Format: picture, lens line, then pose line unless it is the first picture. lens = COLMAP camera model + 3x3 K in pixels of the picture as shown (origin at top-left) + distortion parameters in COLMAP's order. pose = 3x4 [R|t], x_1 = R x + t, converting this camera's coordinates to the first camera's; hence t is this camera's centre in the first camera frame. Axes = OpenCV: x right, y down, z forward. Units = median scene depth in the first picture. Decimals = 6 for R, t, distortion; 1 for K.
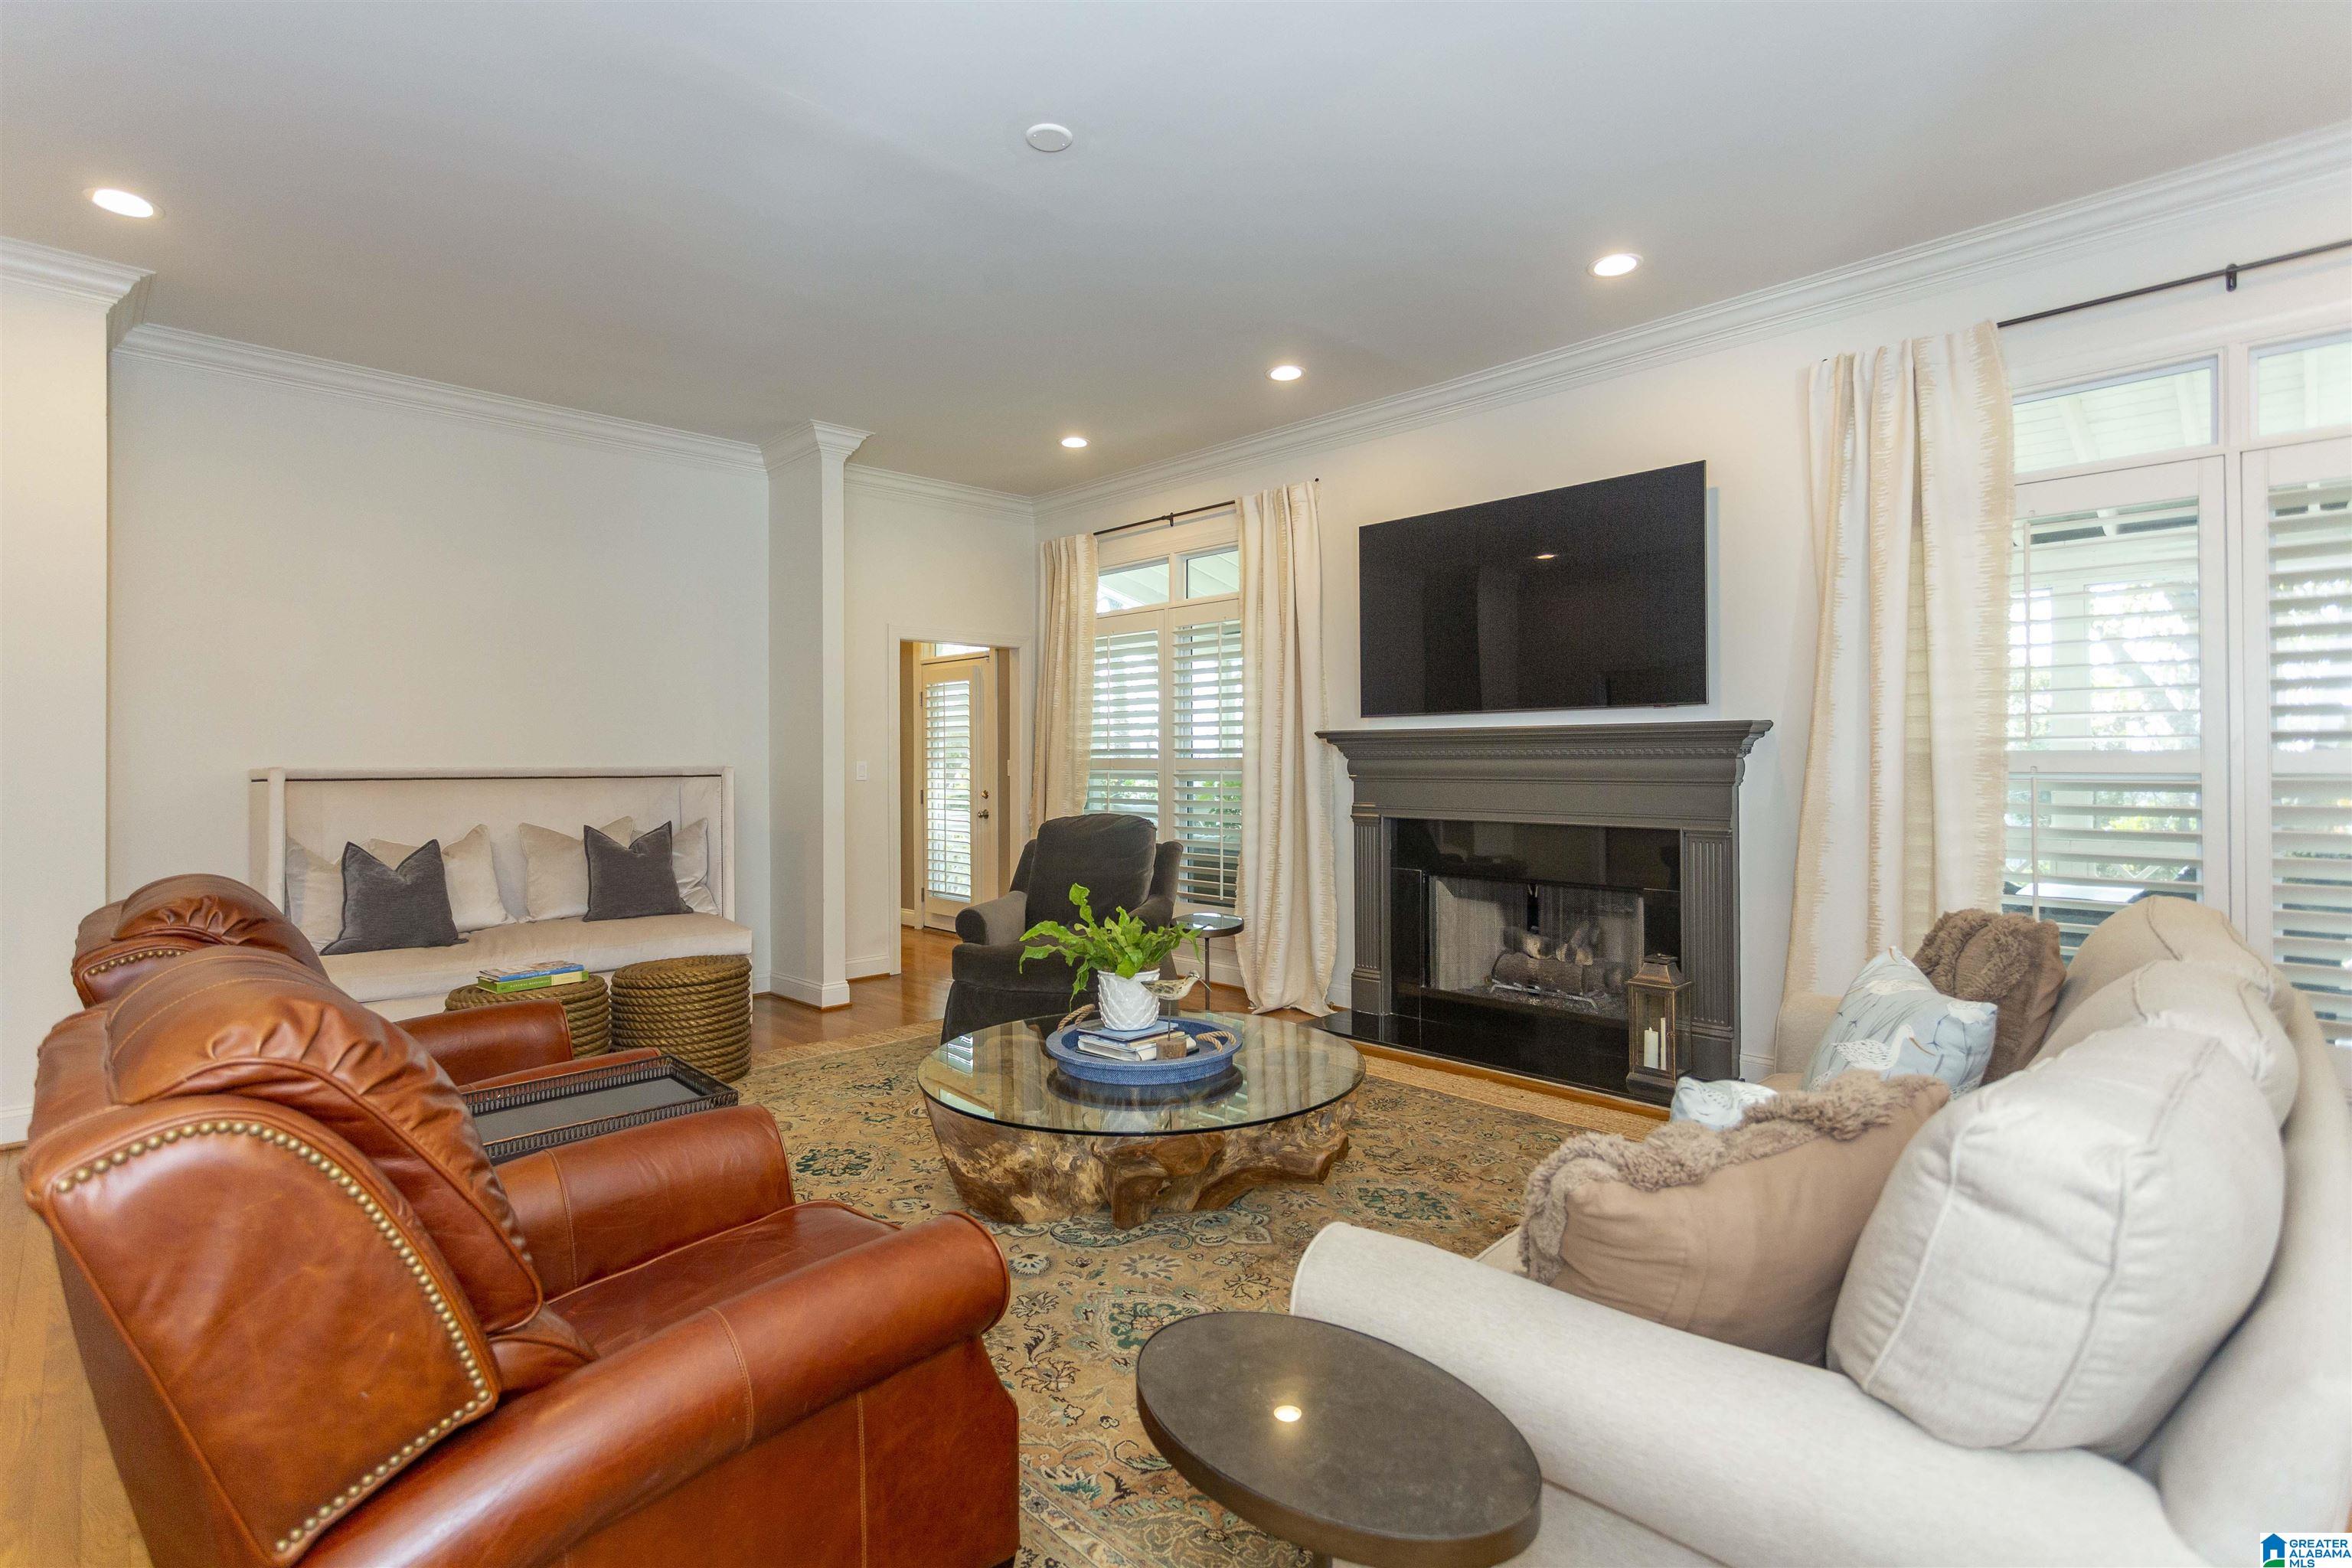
lens RADIAL K [[1127.4, 0, 1146.1], [0, 1127.4, 767.4], [0, 0, 1]] dist [0.001016, -0.000041]
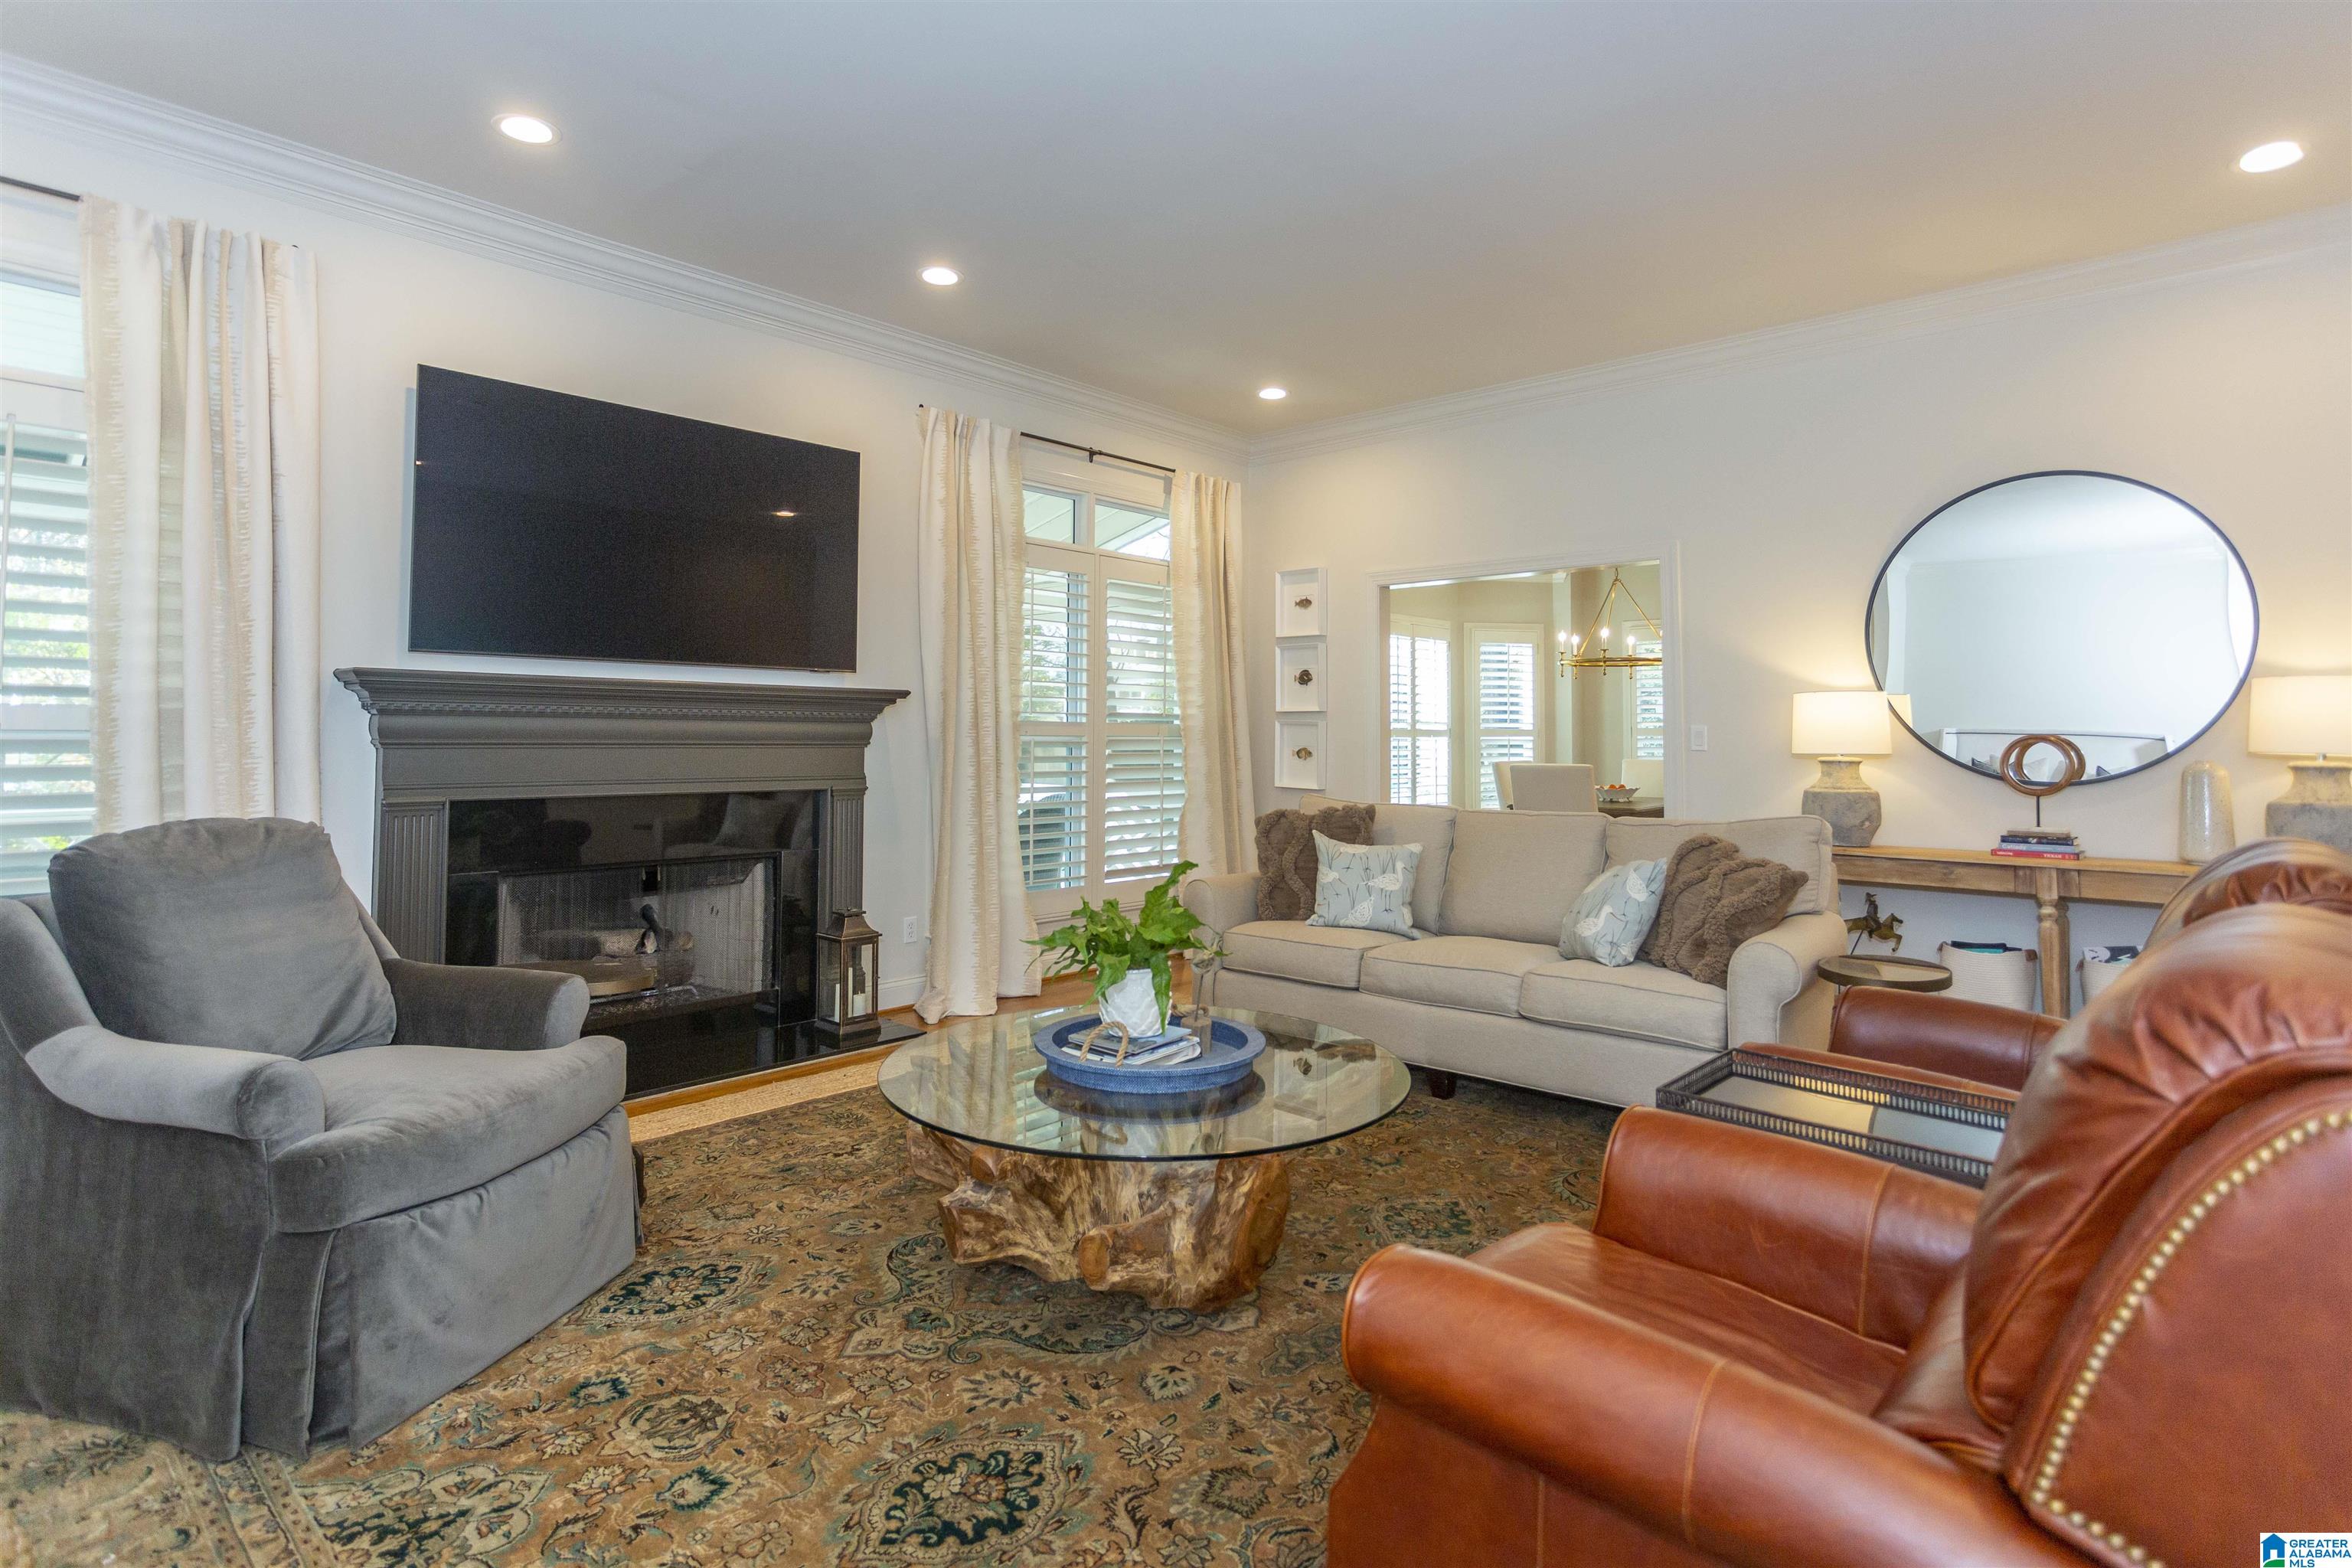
lens RADIAL K [[1185.0, 0, 1174.4], [0, 1185.0, 702.4], [0, 0, 1]] dist [0.002359, 0.000282]
pose [[-0.073623, 0.025155, 0.996969, -0.666305], [-0.003327, 0.999670, -0.025469, 0.001598], [-0.997281, -0.005192, -0.073515, 0.759081]]
